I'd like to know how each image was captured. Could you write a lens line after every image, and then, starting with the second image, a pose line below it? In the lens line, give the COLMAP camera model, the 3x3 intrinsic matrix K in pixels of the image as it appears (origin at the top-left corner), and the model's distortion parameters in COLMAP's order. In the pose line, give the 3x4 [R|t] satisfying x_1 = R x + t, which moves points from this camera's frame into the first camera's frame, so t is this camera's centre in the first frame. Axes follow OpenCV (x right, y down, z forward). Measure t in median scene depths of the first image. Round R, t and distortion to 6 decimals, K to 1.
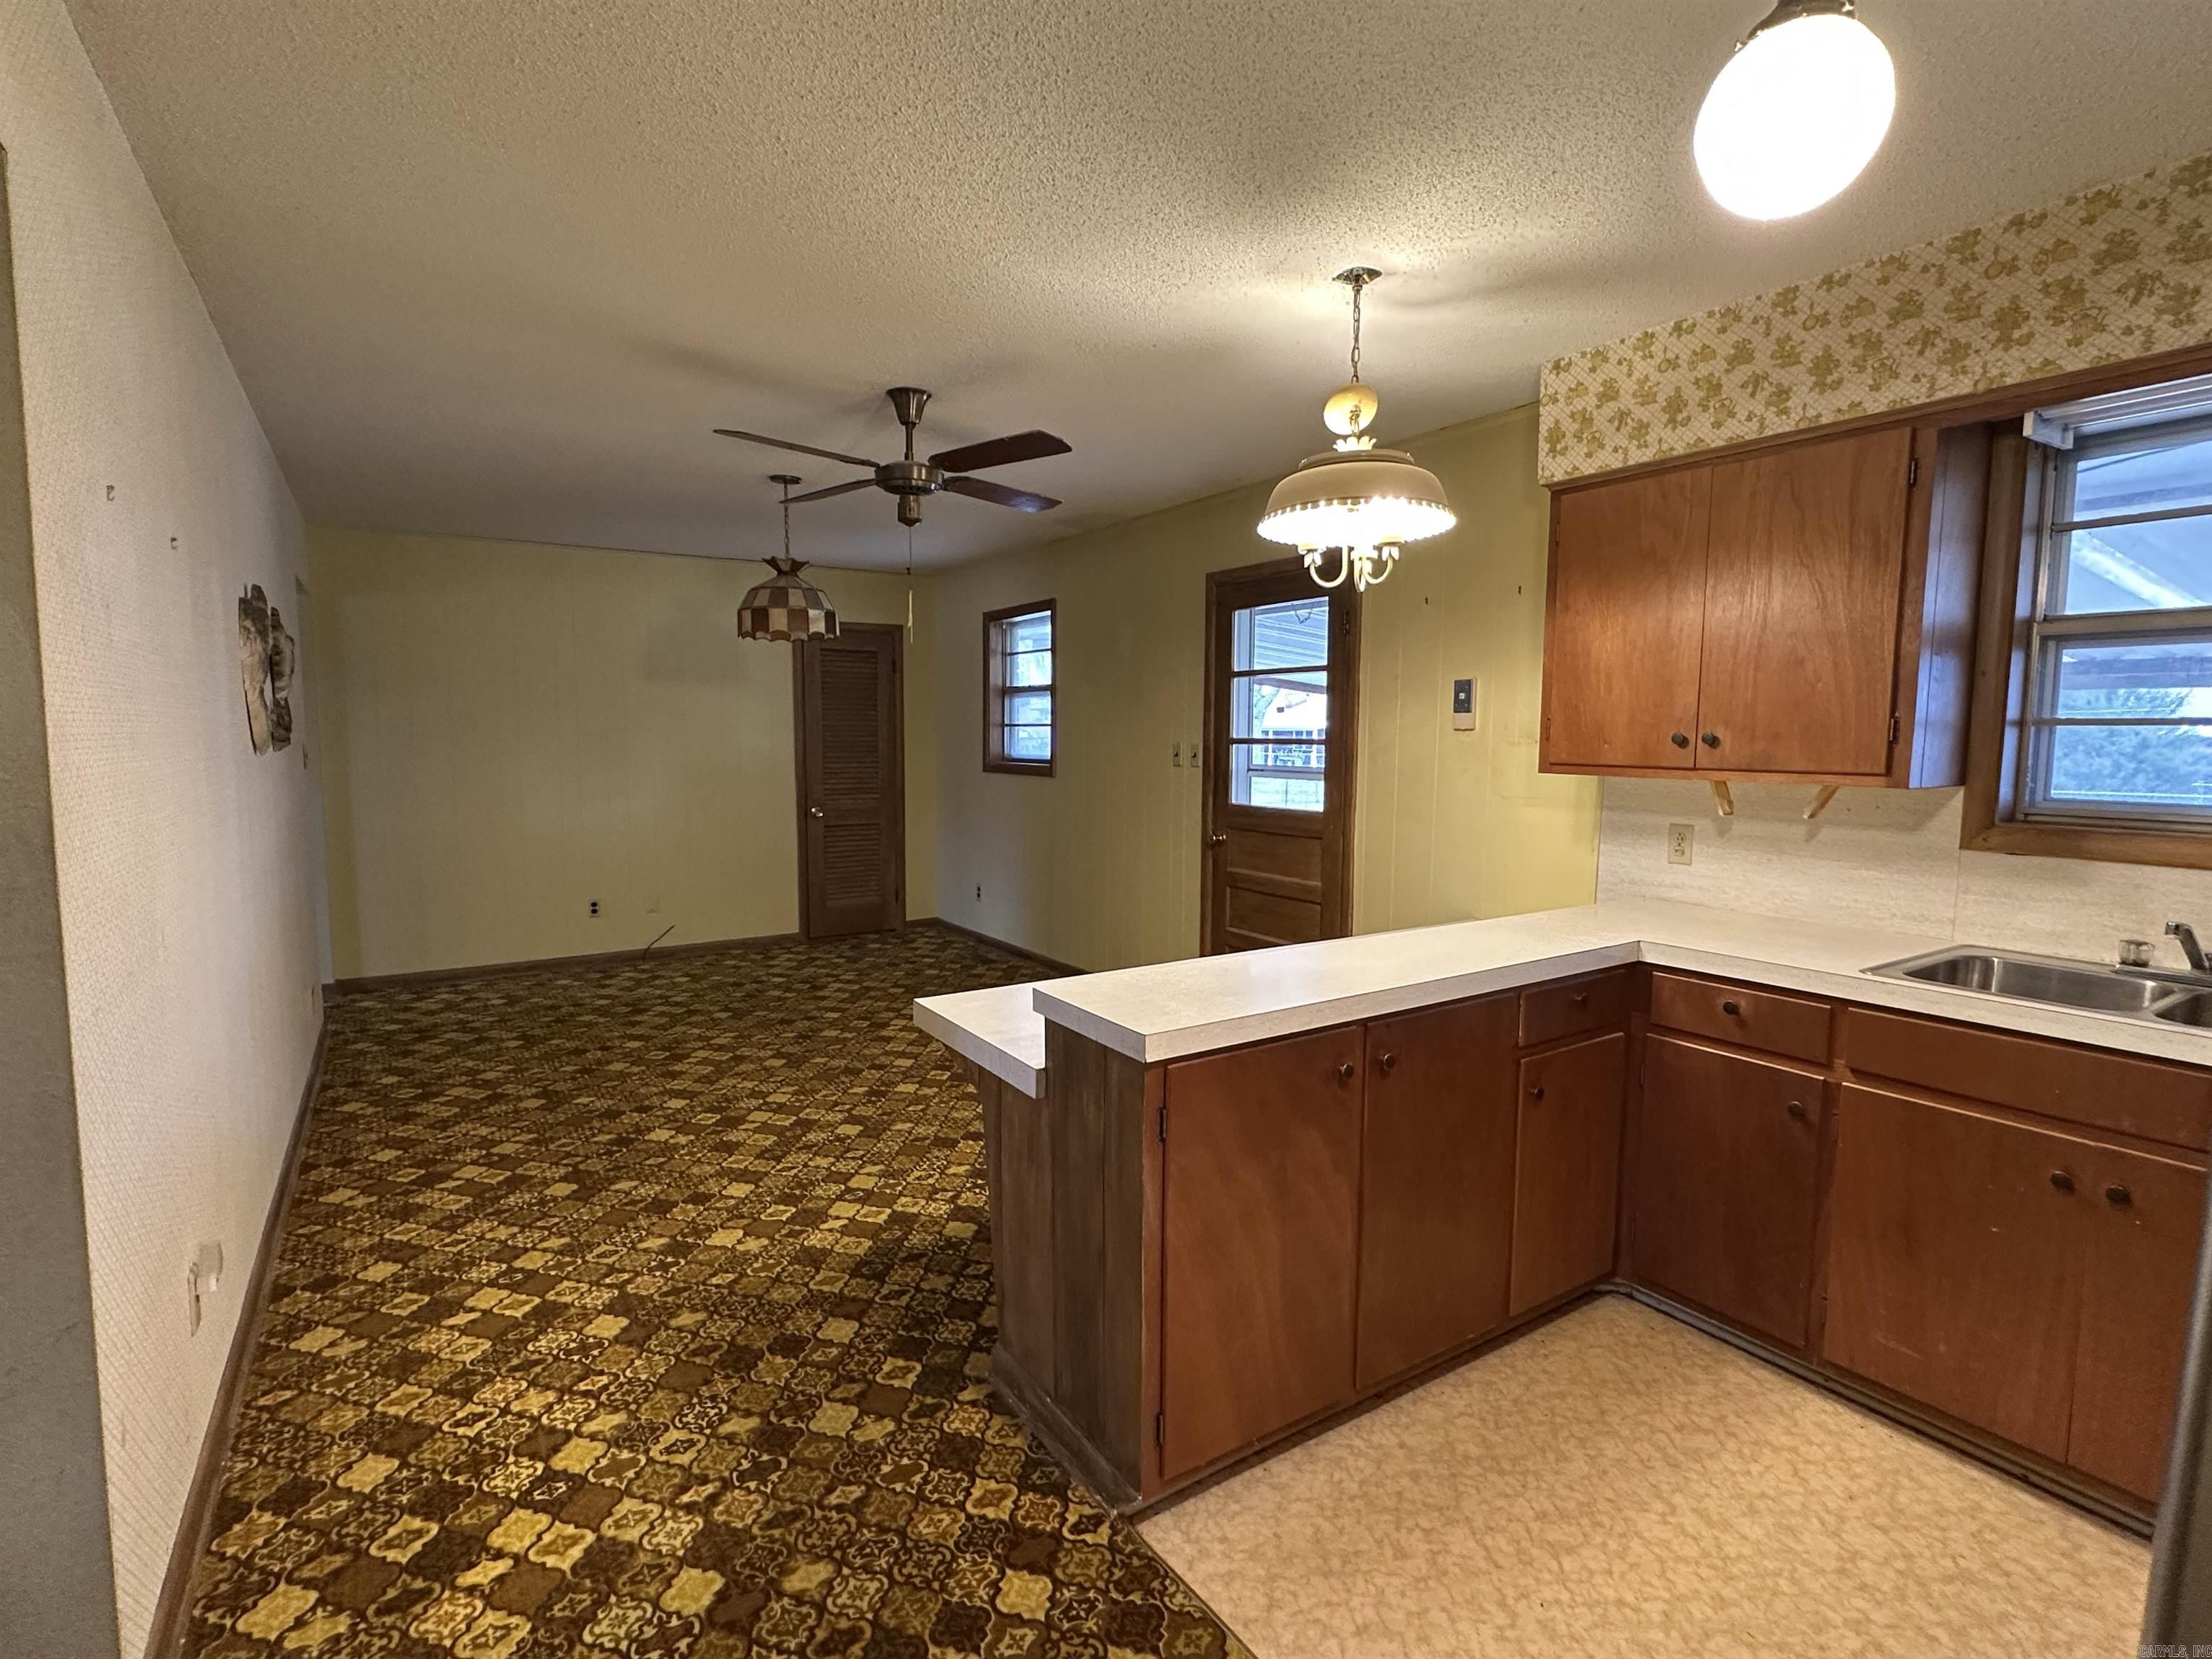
lens RADIAL K [[1070.2, 0, 1108.6], [0, 1070.2, 833.6], [0, 0, 1]] dist [-0.003553, -0.001205]
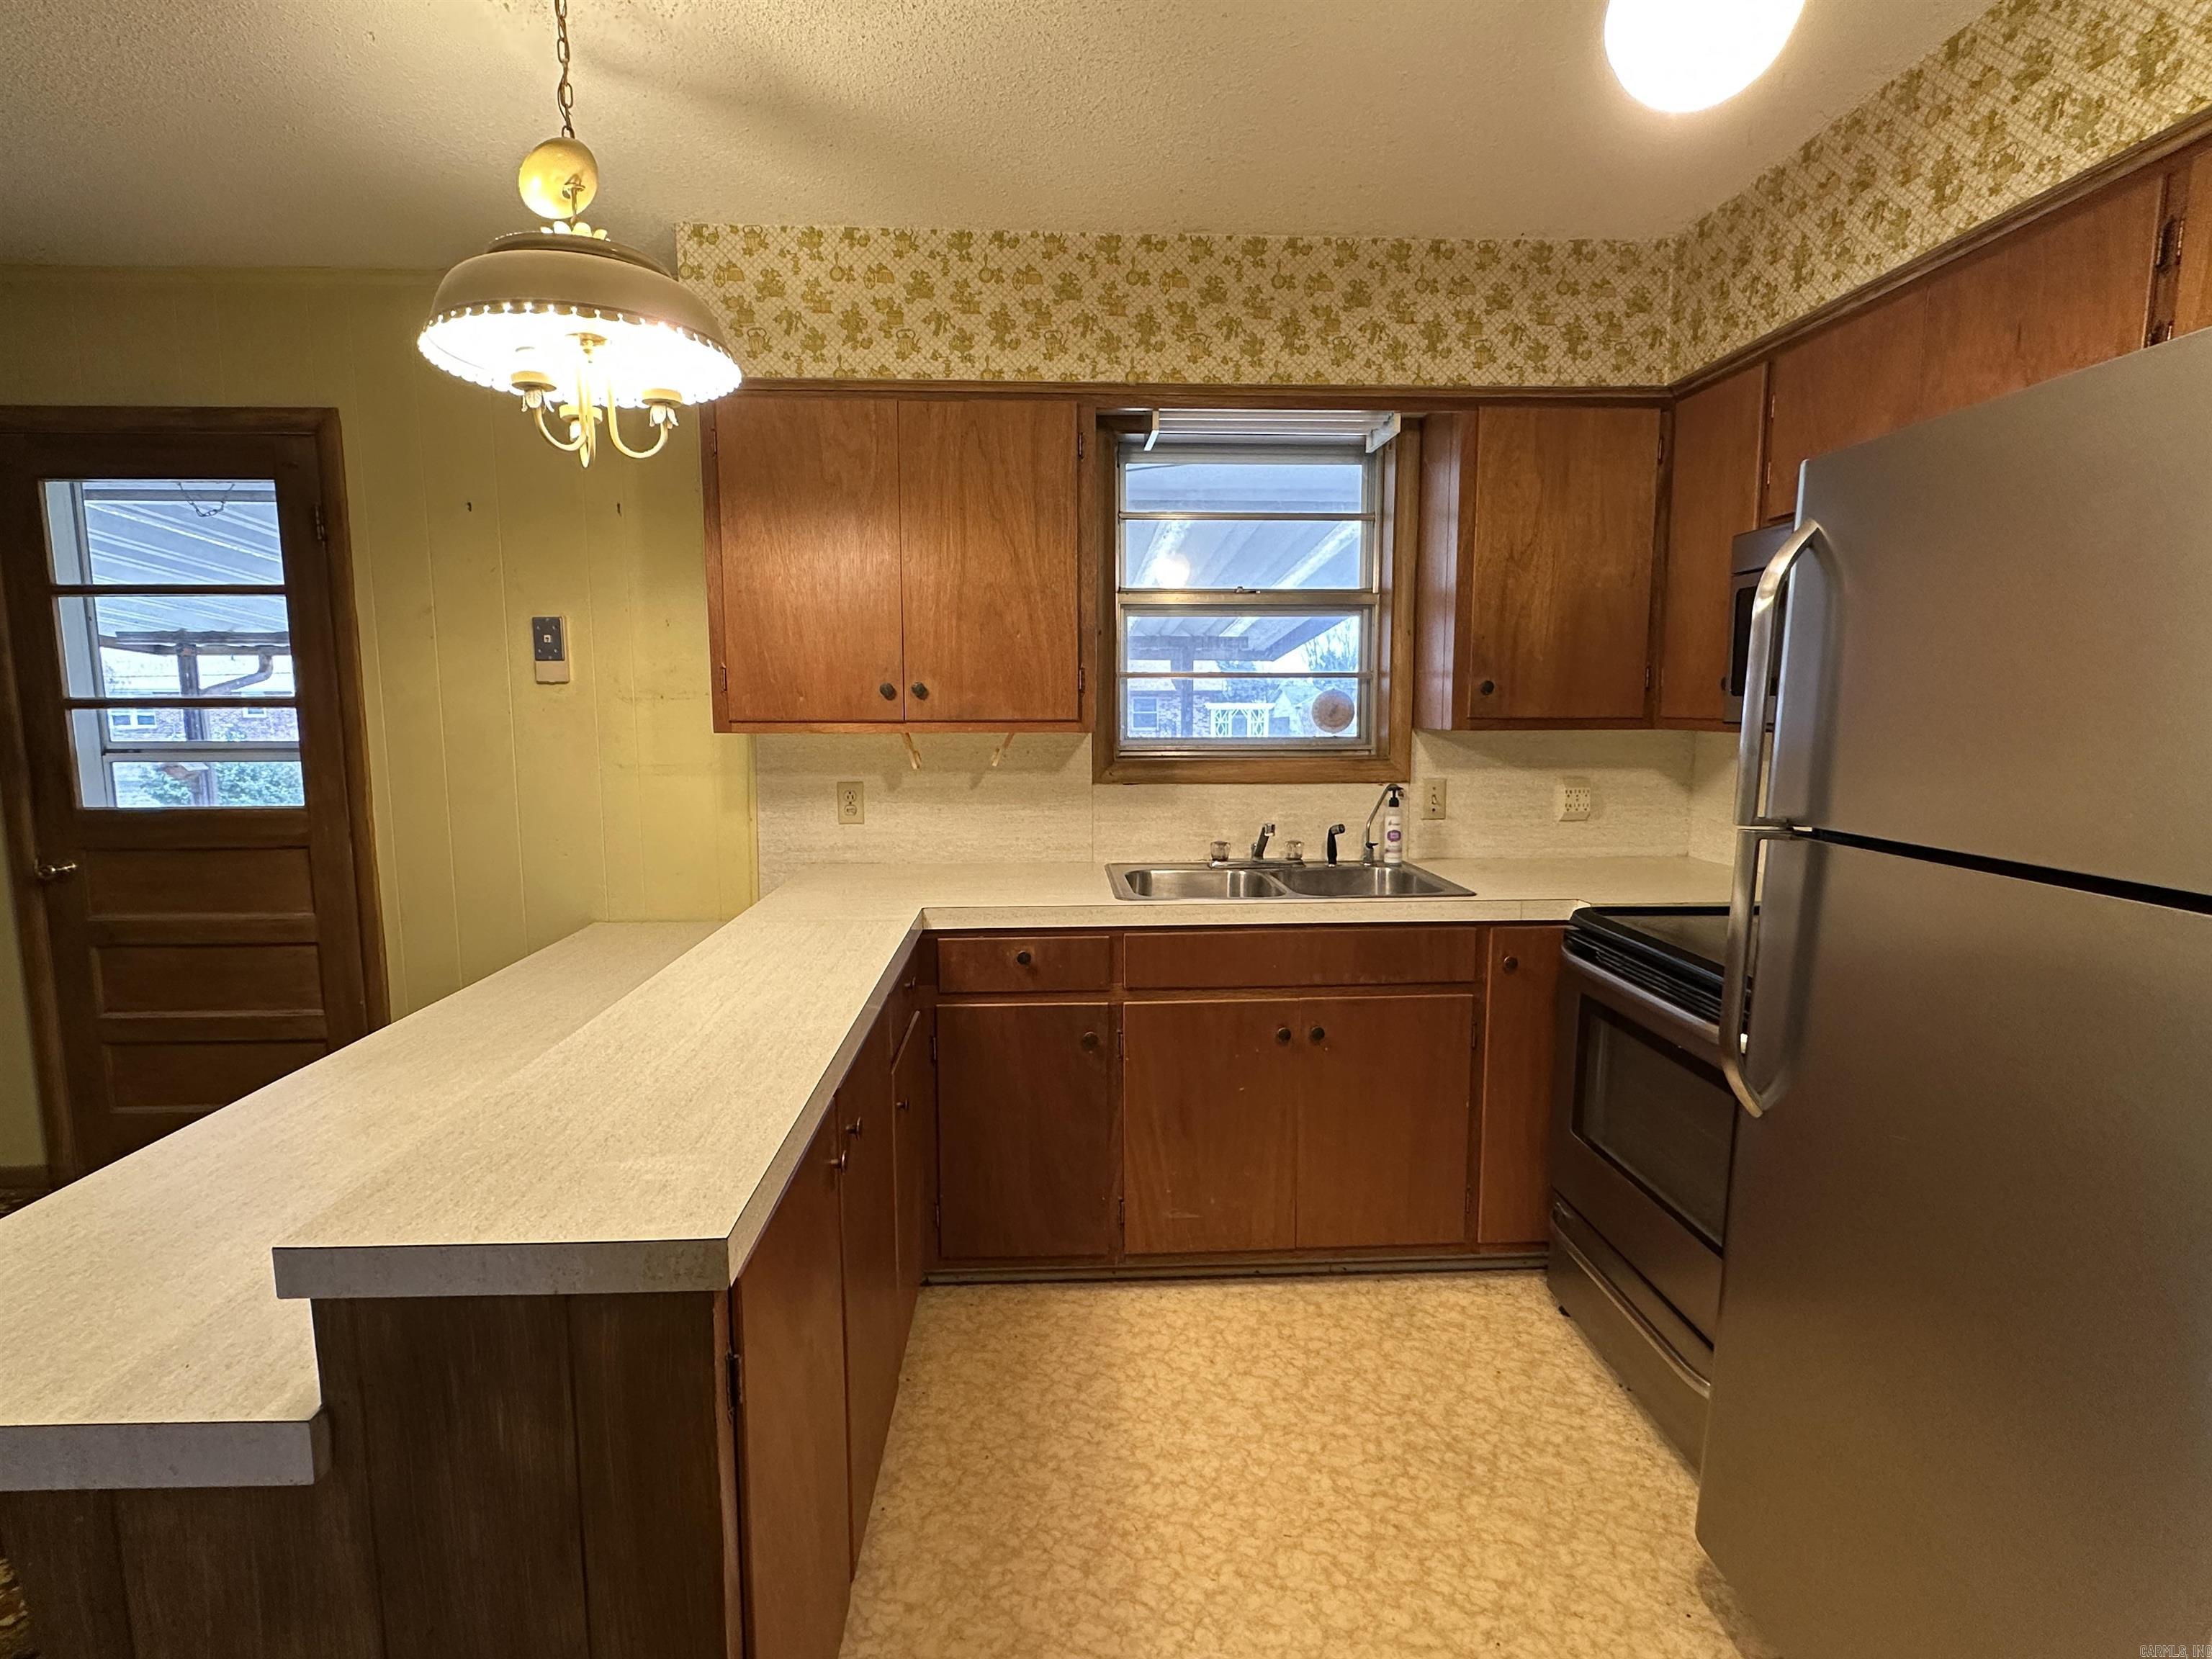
lens RADIAL K [[1070.2, 0, 1099.5], [0, 1070.2, 835.0], [0, 0, 1]] dist [-0.003553, -0.001205]
pose [[0.504444, -0.113970, 0.855890, -0.209244], [0.086062, 0.992951, 0.081498, -0.024734], [-0.859145, 0.032549, 0.510697, 0.397671]]
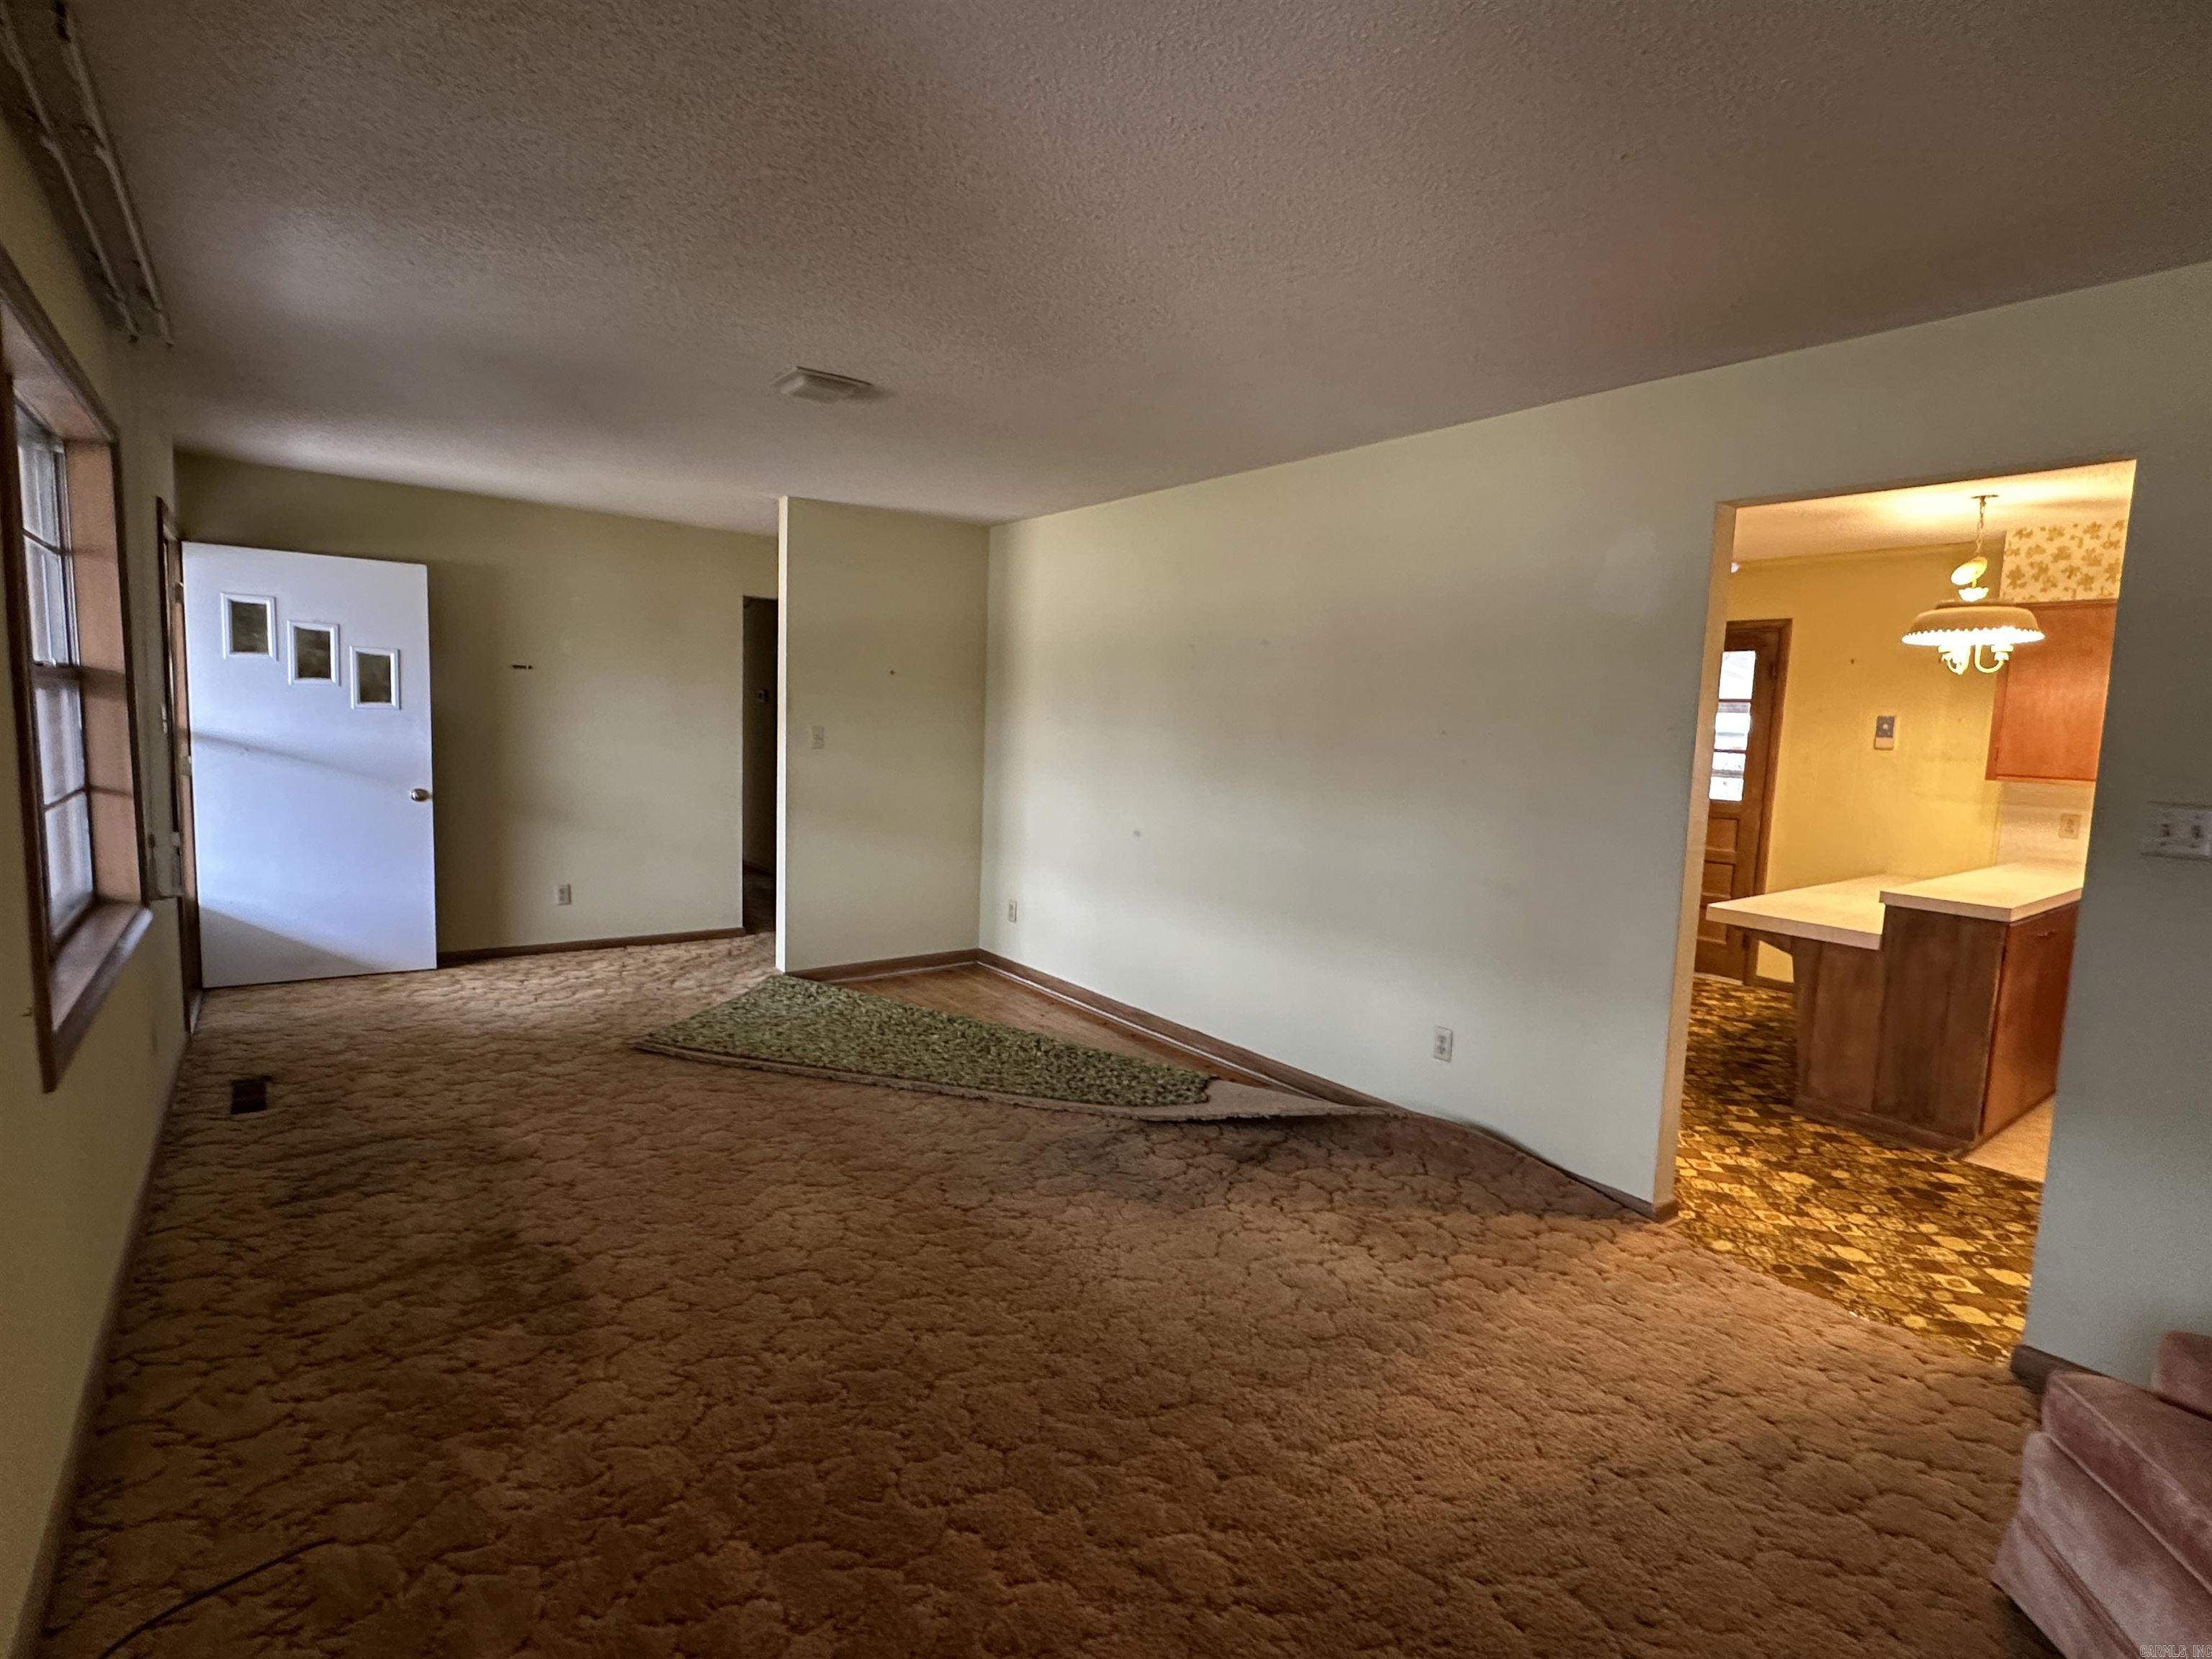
lens RADIAL K [[1070.2, 0, 1104.5], [0, 1070.2, 829.7], [0, 0, 1]] dist [-0.003553, -0.001205]
pose [[0.996929, 0.023848, 0.074596, -1.298433], [-0.024788, 0.999624, 0.011709, 0.040370], [-0.074289, -0.013522, 0.997145, -0.635416]]
